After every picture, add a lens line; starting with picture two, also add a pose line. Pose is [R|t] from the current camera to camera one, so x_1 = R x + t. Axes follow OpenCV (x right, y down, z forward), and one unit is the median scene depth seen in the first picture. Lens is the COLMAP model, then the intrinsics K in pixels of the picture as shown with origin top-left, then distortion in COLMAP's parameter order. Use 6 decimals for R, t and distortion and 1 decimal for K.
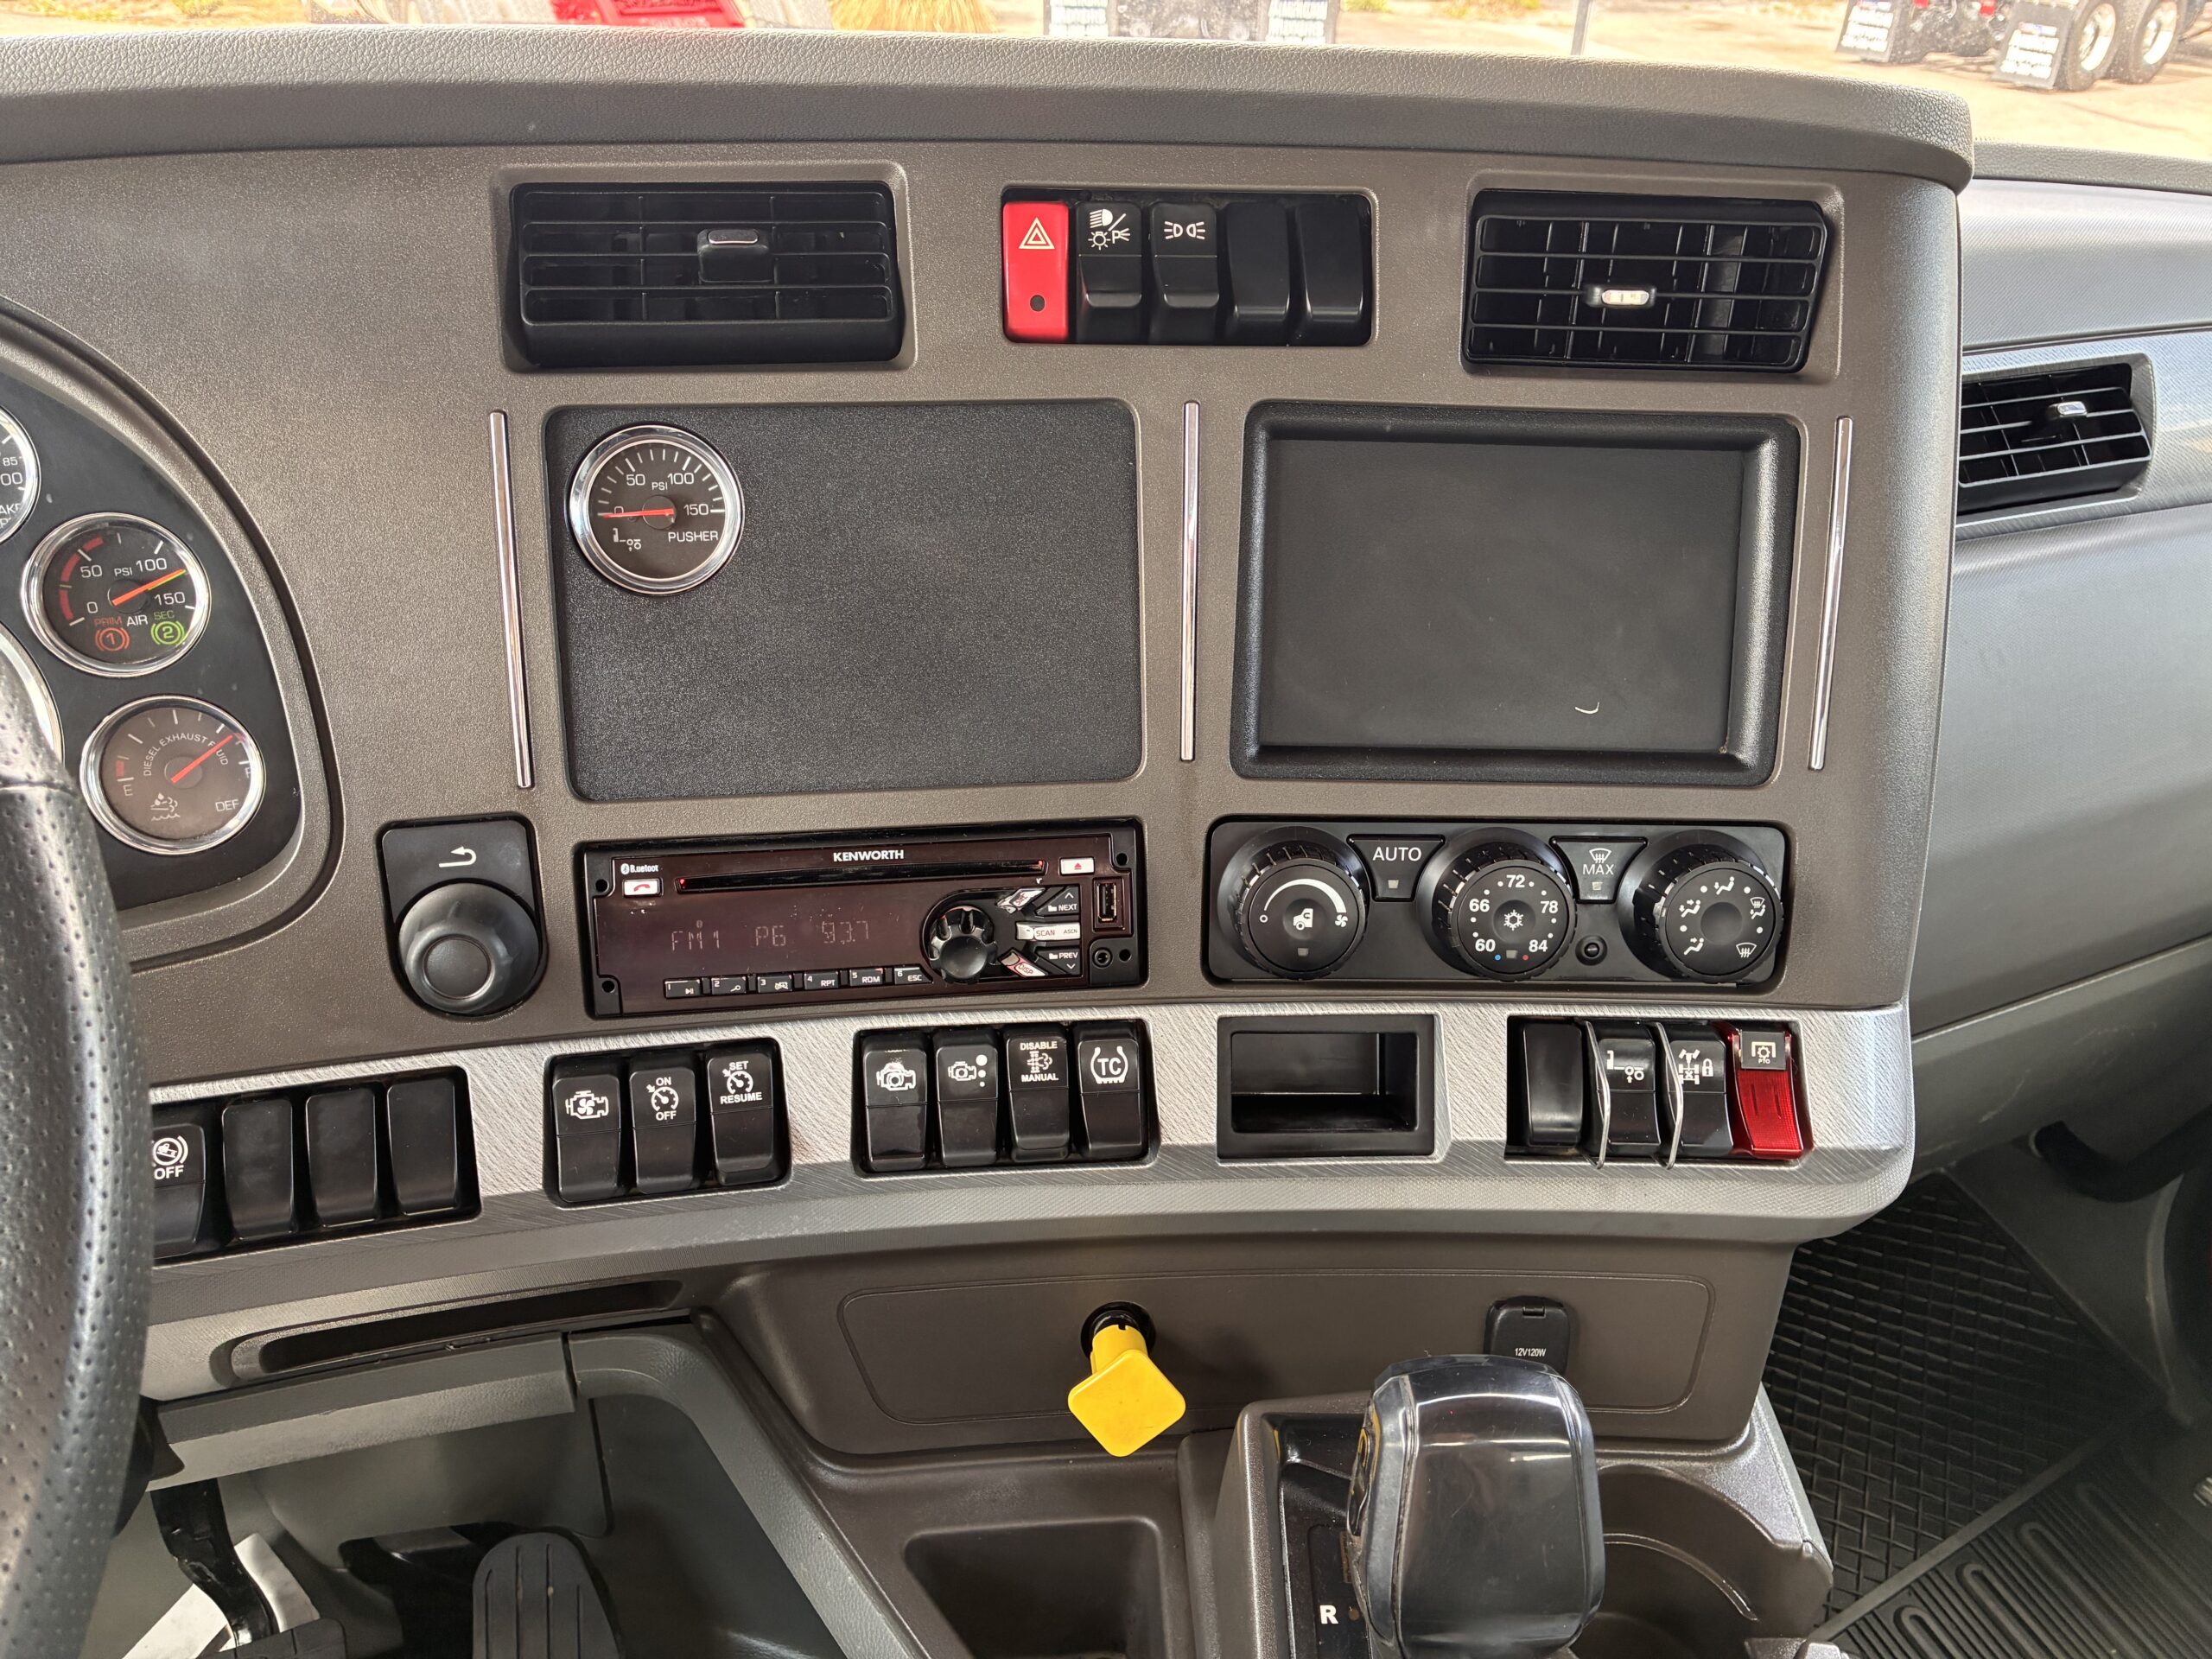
lens RADIAL K [[1653.1, 0, 1106.0], [0, 1653.1, 829.5], [0, 0, 1]] dist [0.050250, -0.085262]
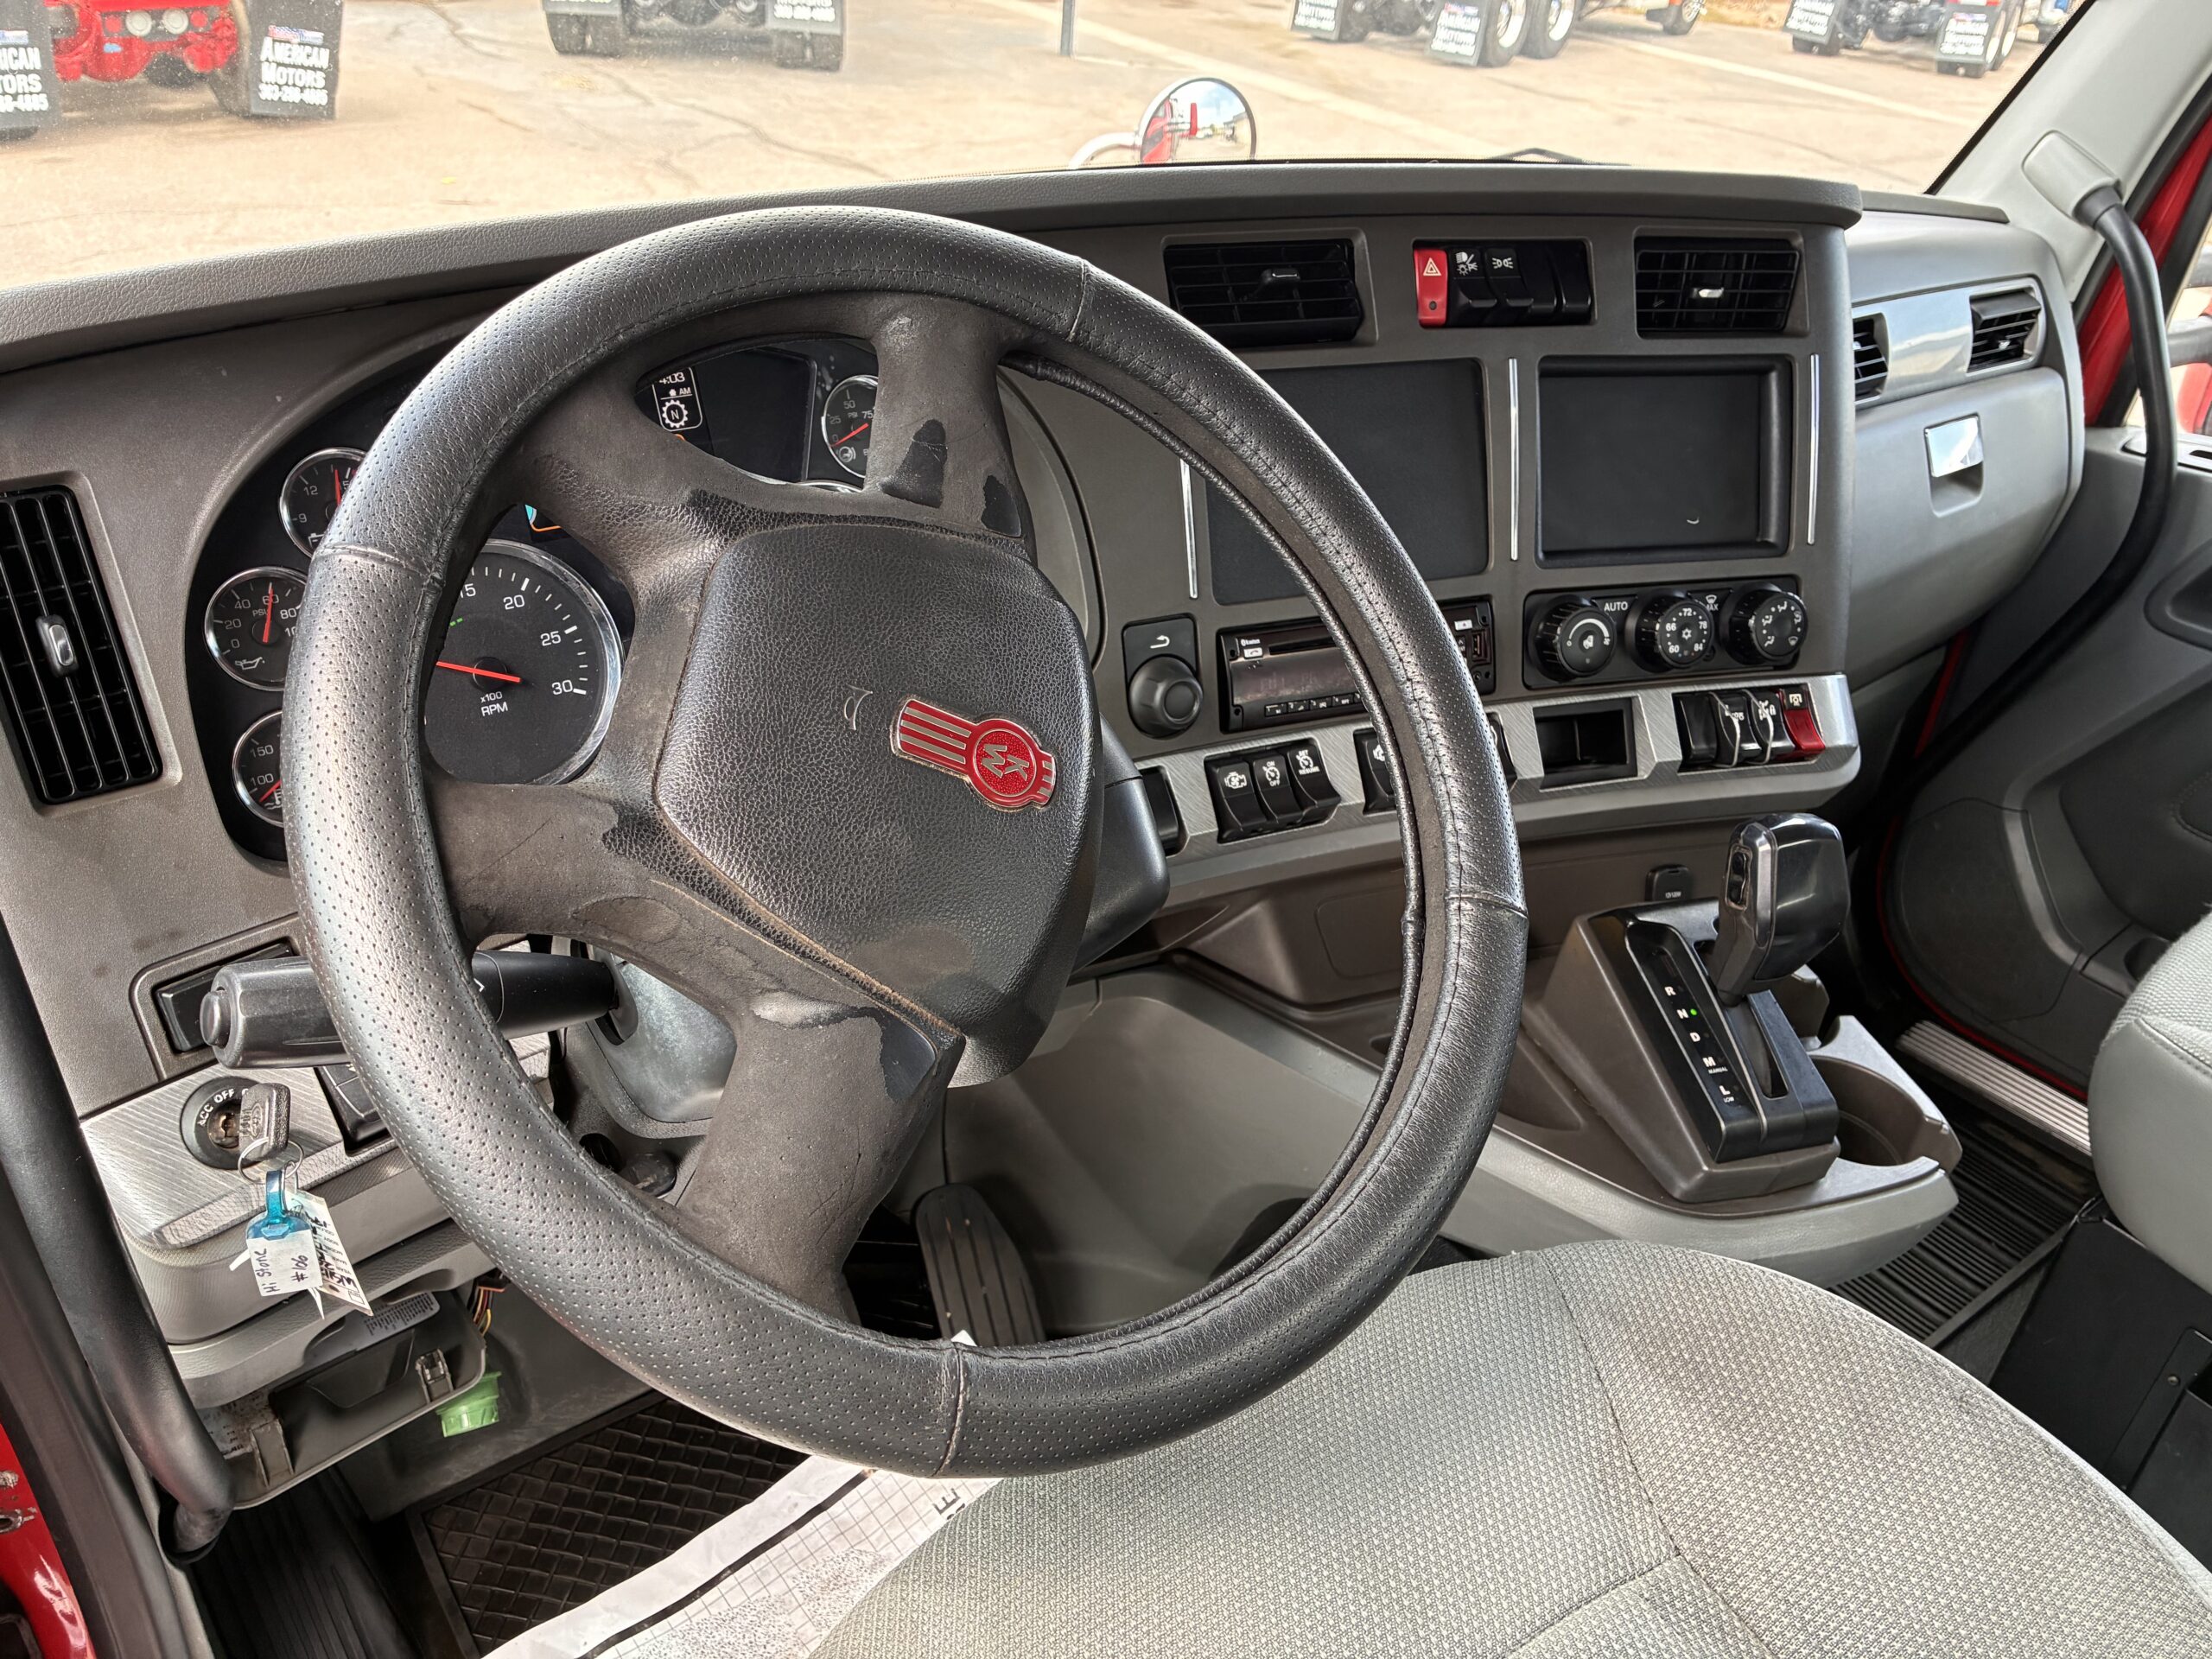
lens RADIAL K [[1653.1, 0, 1106.0], [0, 1653.1, 829.5], [0, 0, 1]] dist [0.050250, -0.085262]
pose [[0.958169, -0.109473, 0.264439, -0.887883], [0.104954, 0.993987, 0.031202, 0.145760], [-0.266265, -0.002143, 0.963897, -0.612292]]
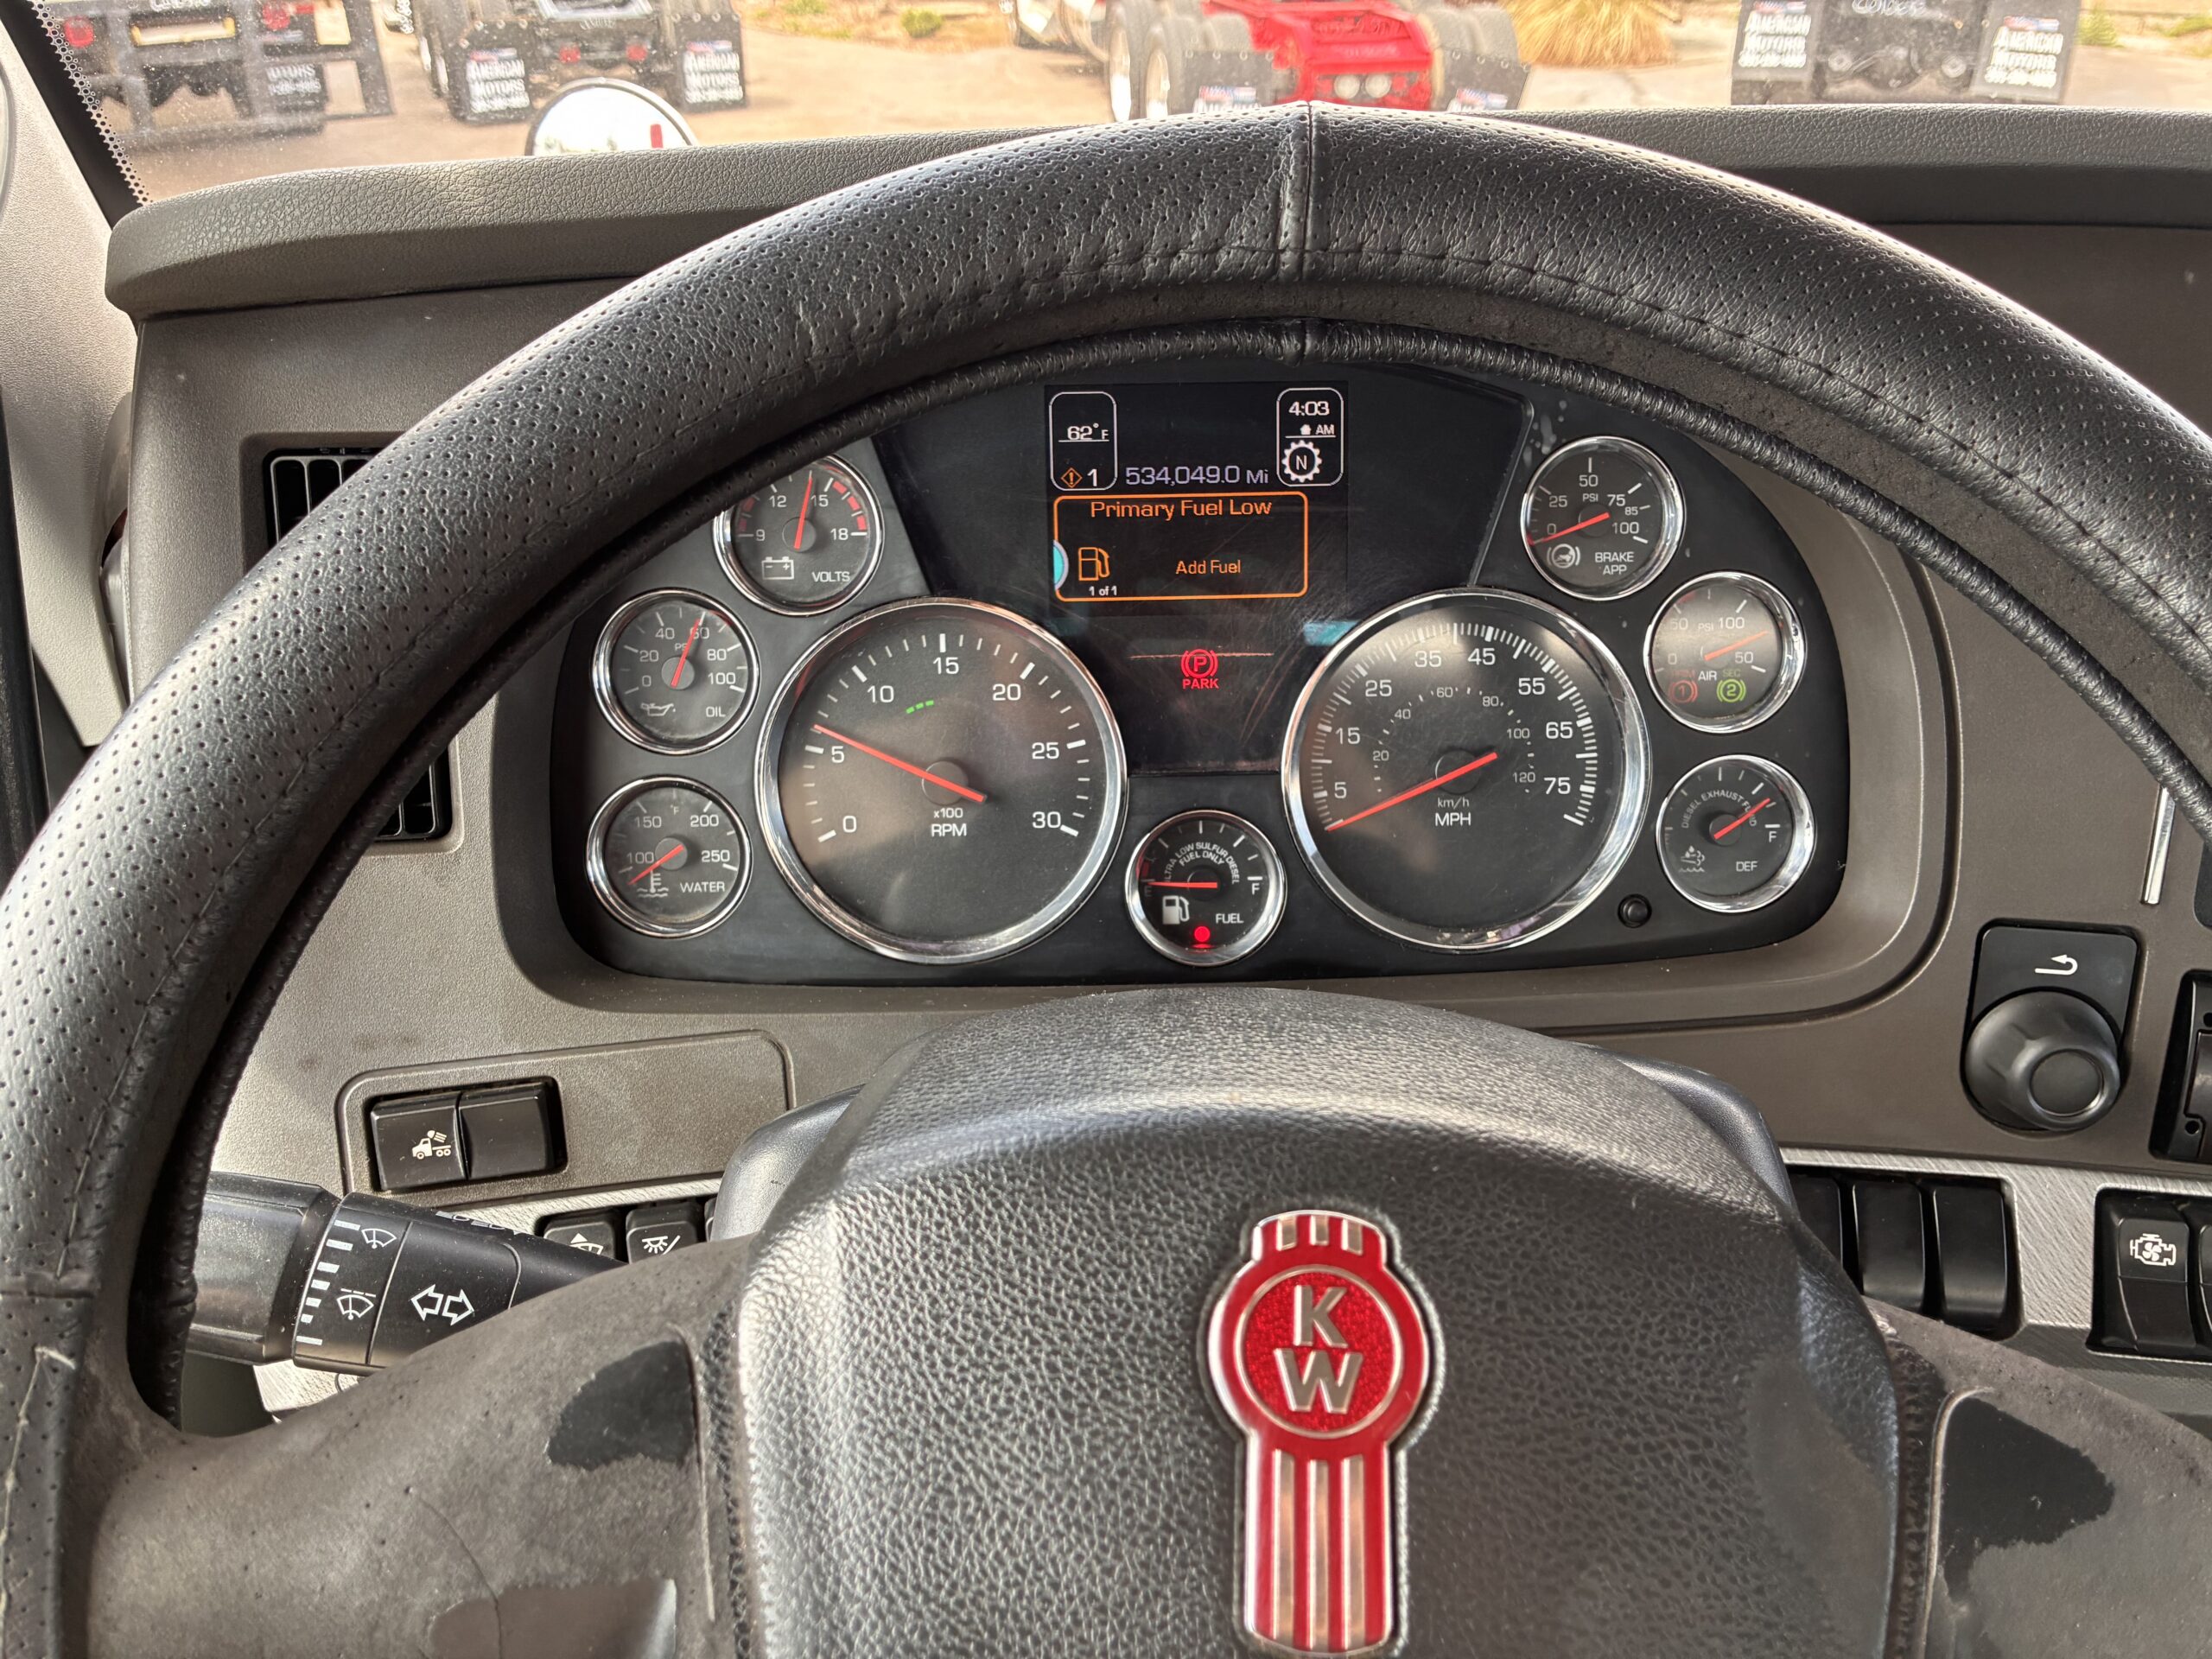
lens RADIAL K [[1686.1, 0, 1106.0], [0, 1686.1, 829.5], [0, 0, 1]] dist [0.011115, -0.001677]
pose [[0.946185, 0.144820, -0.289416, -0.616412], [-0.149375, 0.988760, 0.006413, 0.014549], [0.287092, 0.037164, 0.957182, -0.081964]]
